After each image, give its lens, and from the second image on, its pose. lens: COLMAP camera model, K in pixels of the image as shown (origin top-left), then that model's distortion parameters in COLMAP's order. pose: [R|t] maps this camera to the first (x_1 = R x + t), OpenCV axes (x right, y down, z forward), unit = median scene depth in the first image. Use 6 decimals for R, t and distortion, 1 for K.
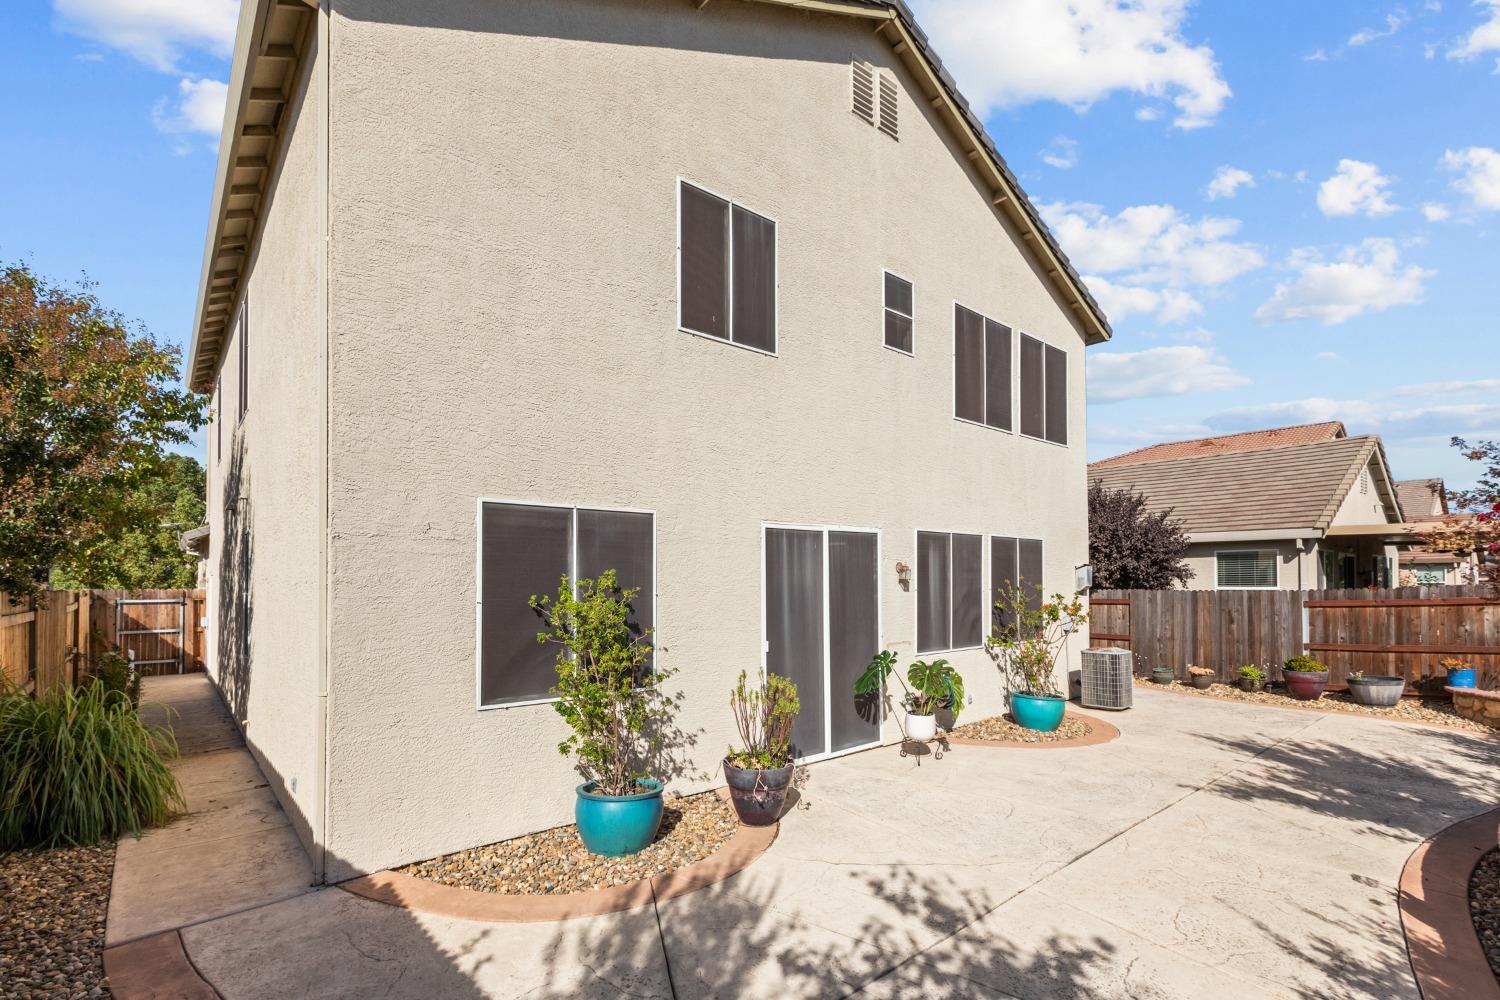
lens RADIAL K [[694.4, 0, 743.1], [0, 694.4, 550.5], [0, 0, 1]] dist [0.004120, 0.000528]
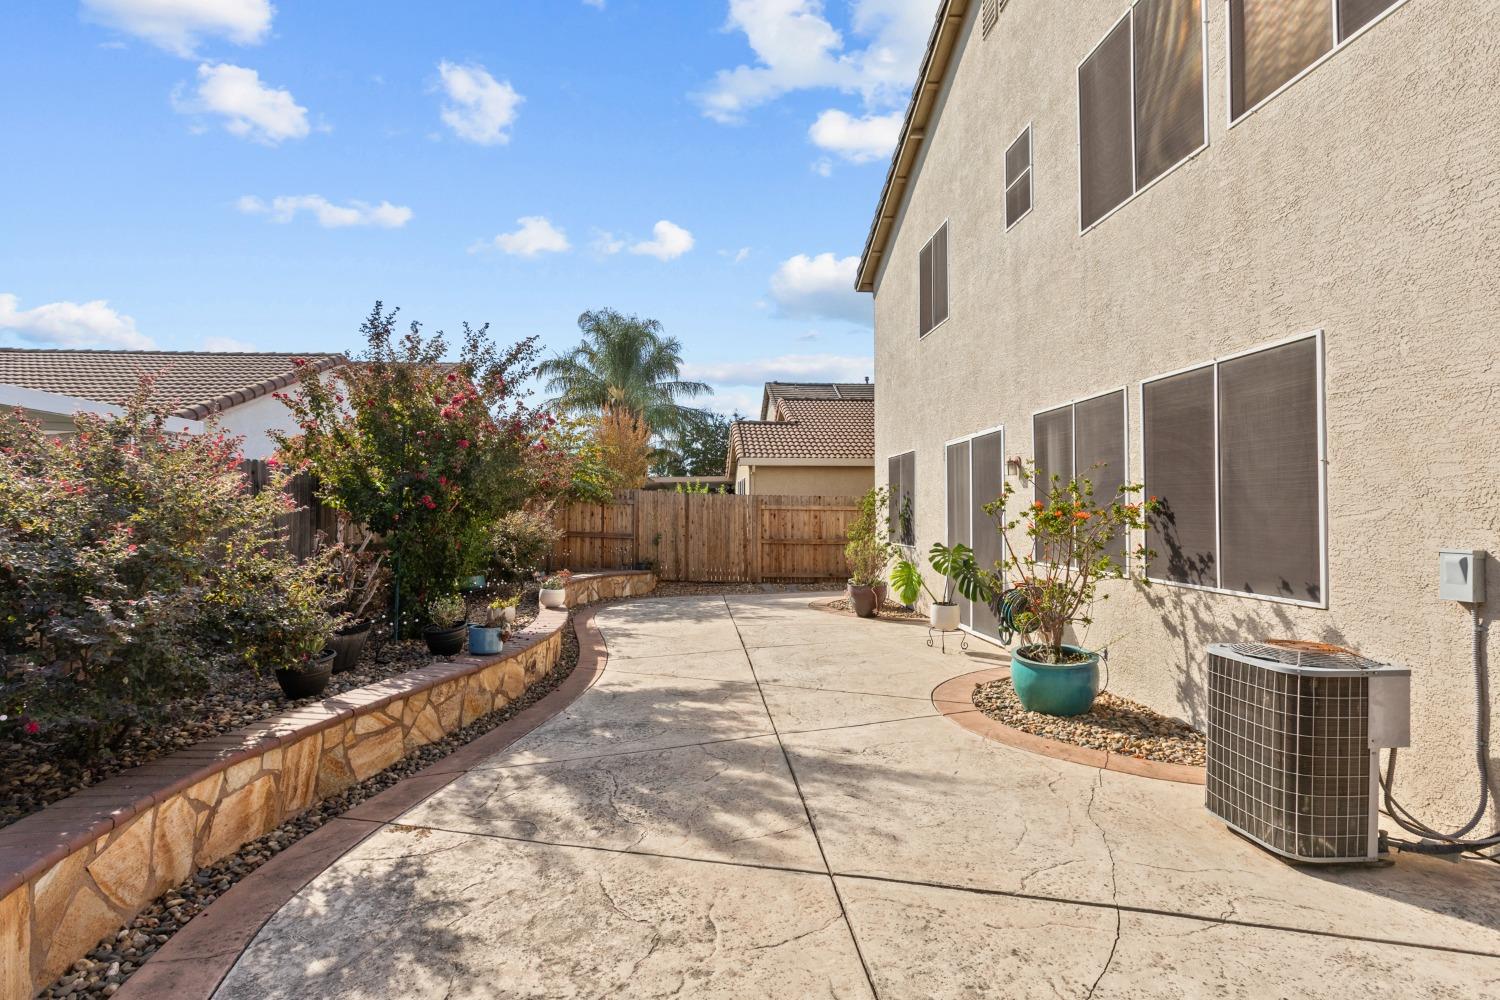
lens RADIAL K [[677.0, 0, 770.1], [0, 677.0, 500.6], [0, 0, 1]] dist [0.001105, 0.000839]
pose [[-0.545374, -0.017169, -0.838017, 1.179676], [0.028491, 0.998833, -0.039006, 0.103262], [0.837708, -0.045149, -0.544249, 1.250158]]
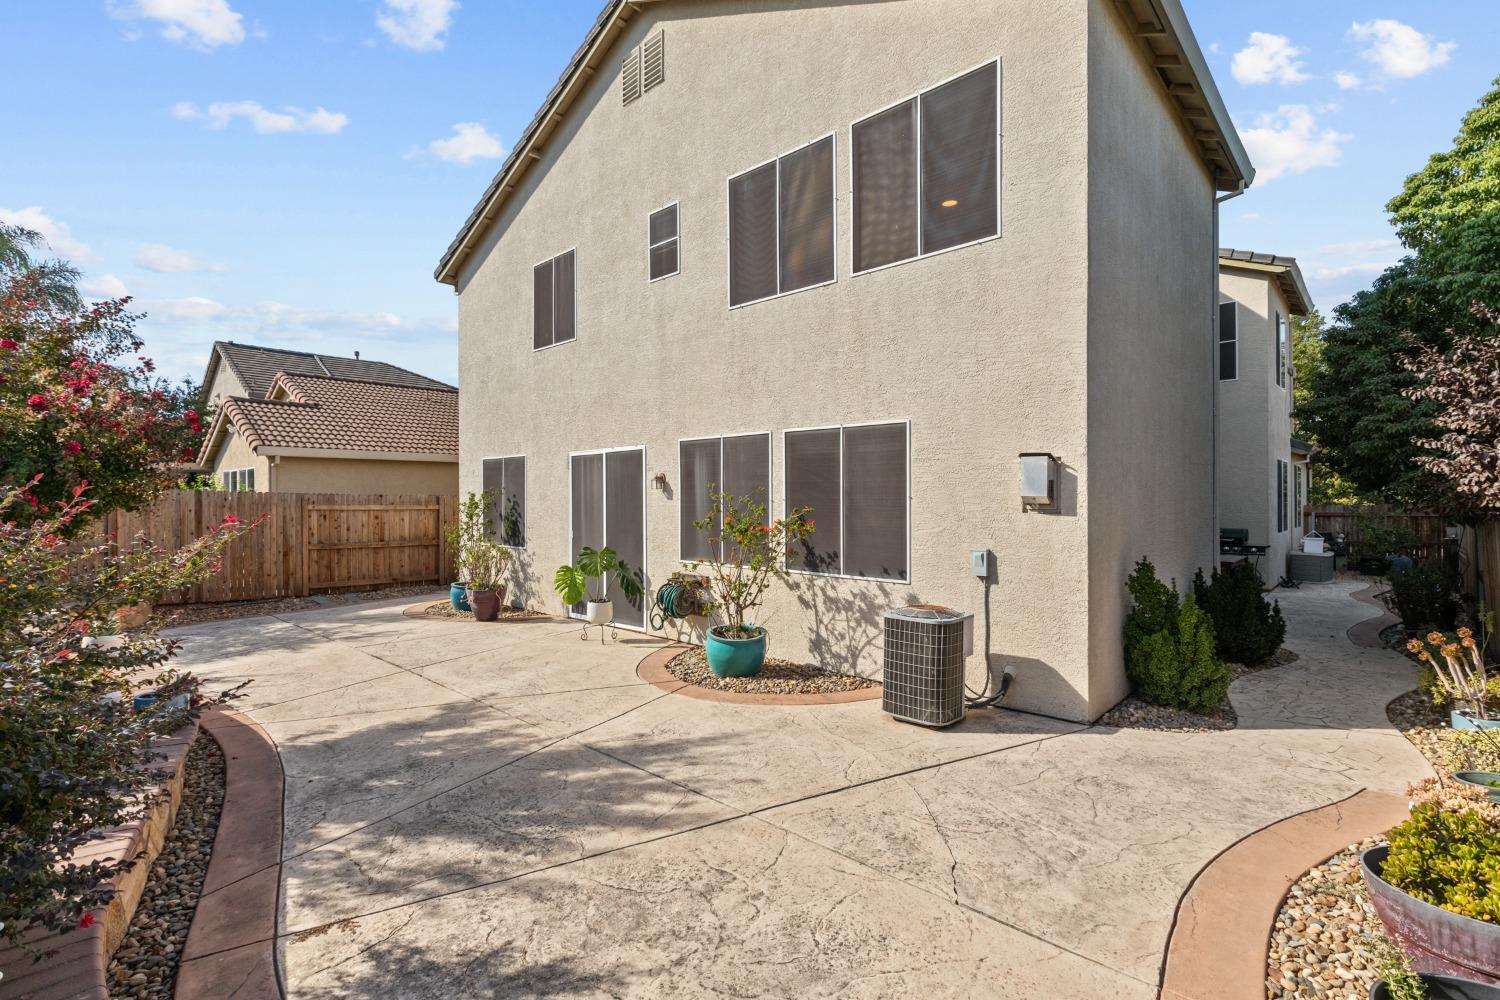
lens RADIAL K [[665.9, 0, 745.4], [0, 665.9, 500.3], [0, 0, 1]] dist [0.003269, 0.000139]
pose [[0.140779, -0.000594, -0.990041, 1.329157], [0.035968, 0.999343, 0.004515, 0.061405], [0.989388, -0.036245, 0.140707, 1.013482]]
